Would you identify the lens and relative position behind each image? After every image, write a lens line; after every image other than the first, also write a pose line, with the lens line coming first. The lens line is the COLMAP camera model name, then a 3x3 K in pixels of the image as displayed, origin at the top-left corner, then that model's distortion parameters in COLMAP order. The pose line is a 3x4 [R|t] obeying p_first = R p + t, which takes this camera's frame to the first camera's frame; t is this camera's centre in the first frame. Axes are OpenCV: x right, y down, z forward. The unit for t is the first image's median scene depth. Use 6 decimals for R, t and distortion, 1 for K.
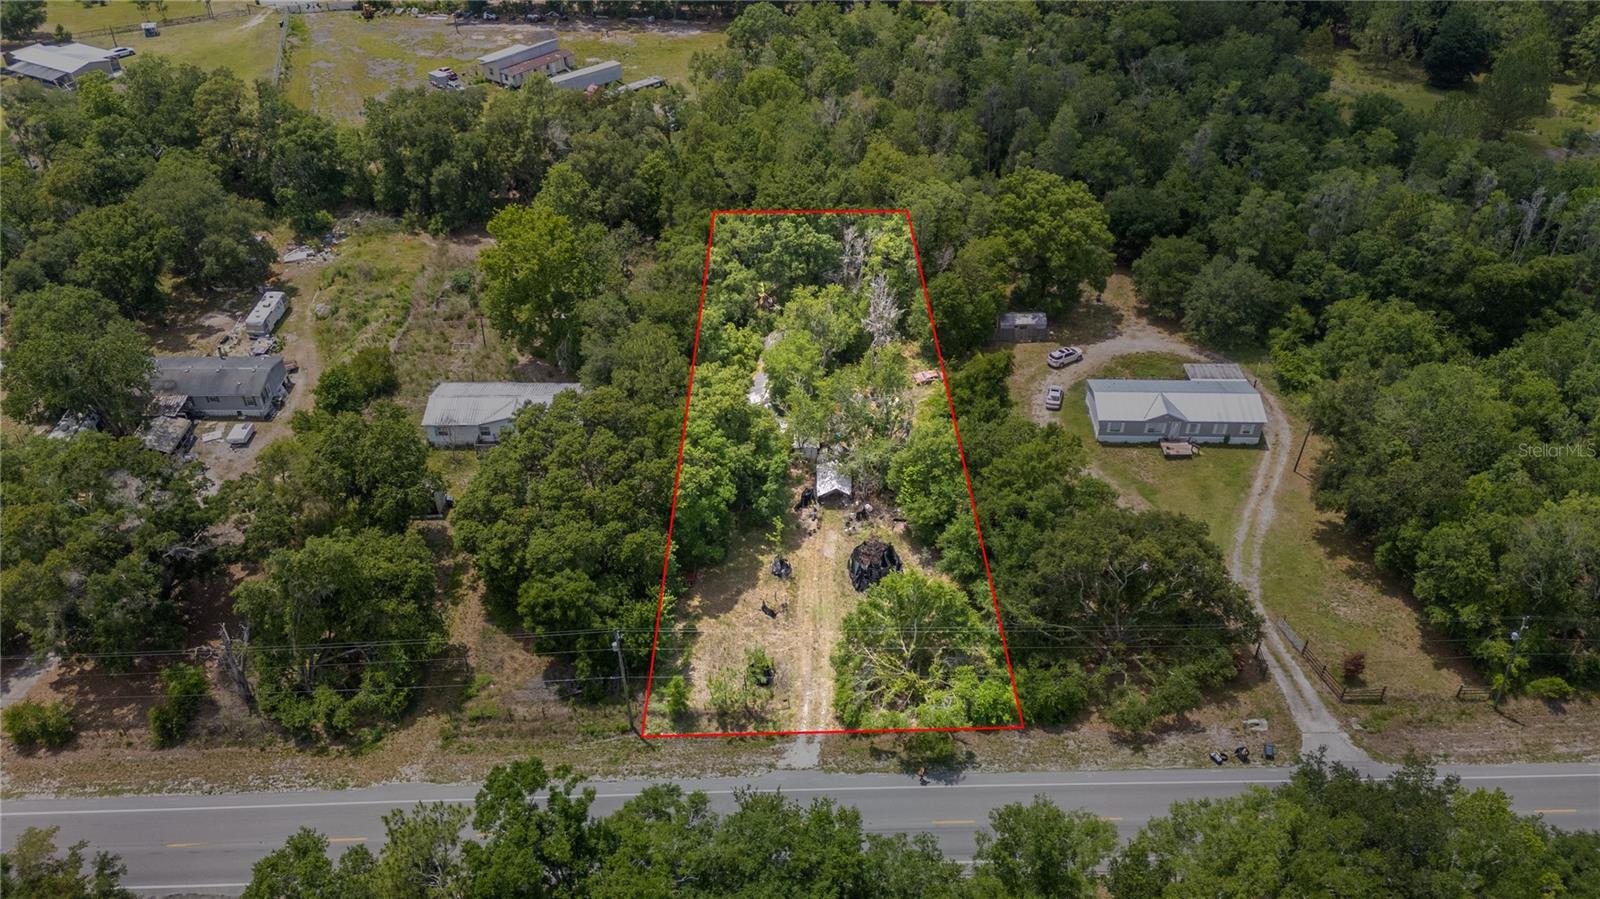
lens RADIAL K [[1152.9, 0, 790.3], [0, 1152.9, 447.2], [0, 0, 1]] dist [0.028367, -0.010337]
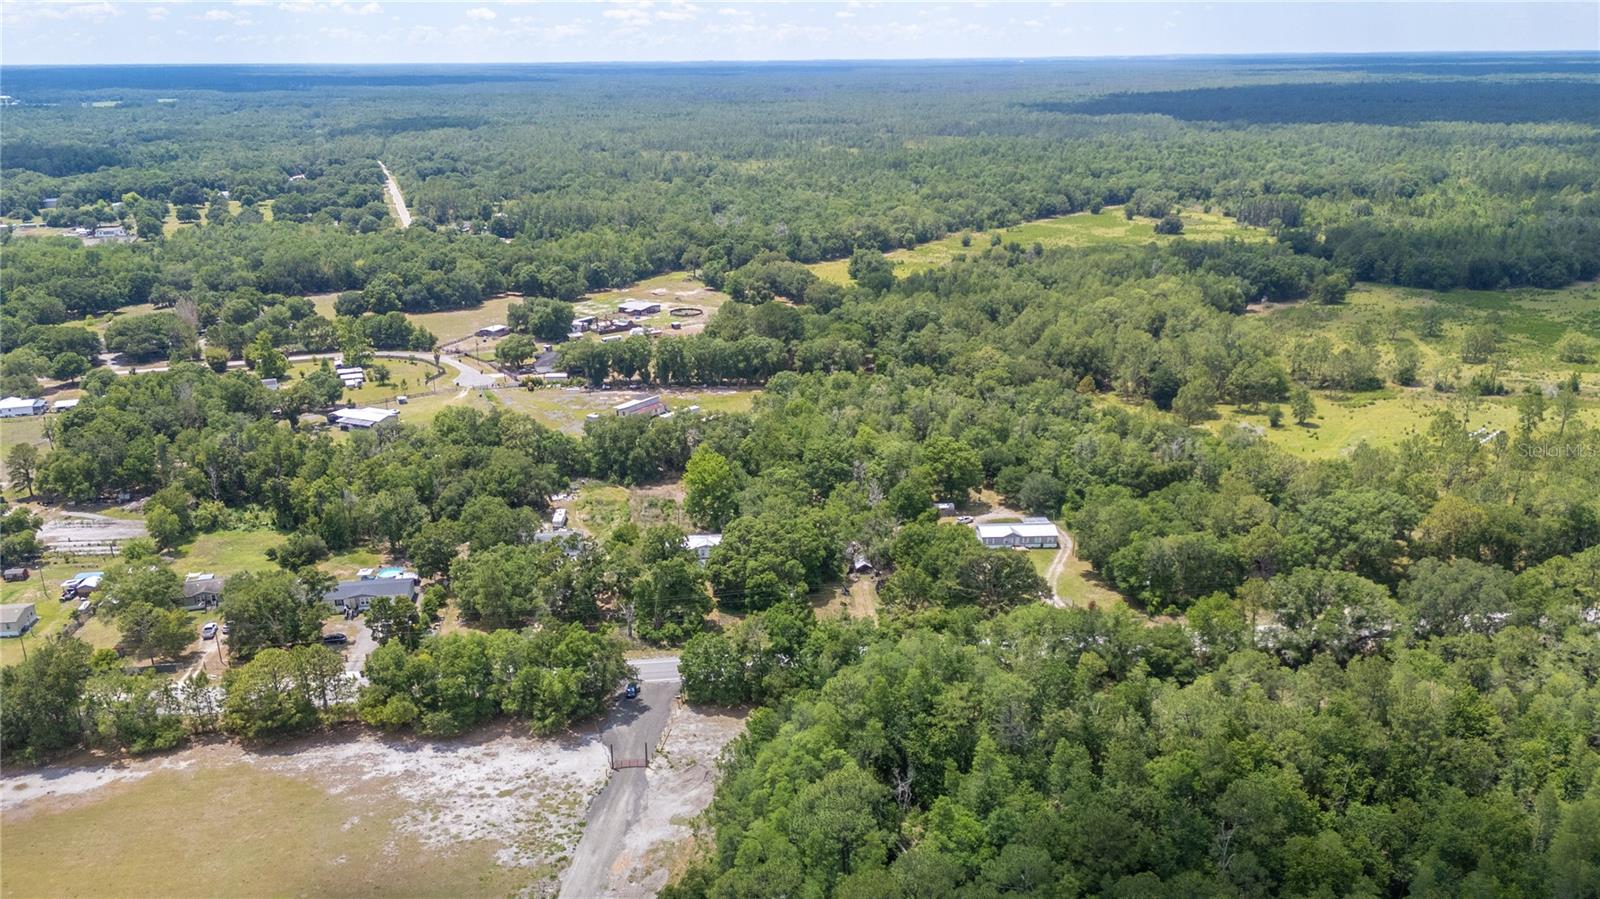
lens RADIAL K [[1152.9, 0, 803.1], [0, 1152.9, 446.8], [0, 0, 1]] dist [0.028367, -0.010337]
pose [[0.995881, -0.031066, 0.085176, -0.252857], [0.056953, 0.945331, -0.321101, 0.514469], [-0.070544, 0.324629, 0.943207, -1.106817]]
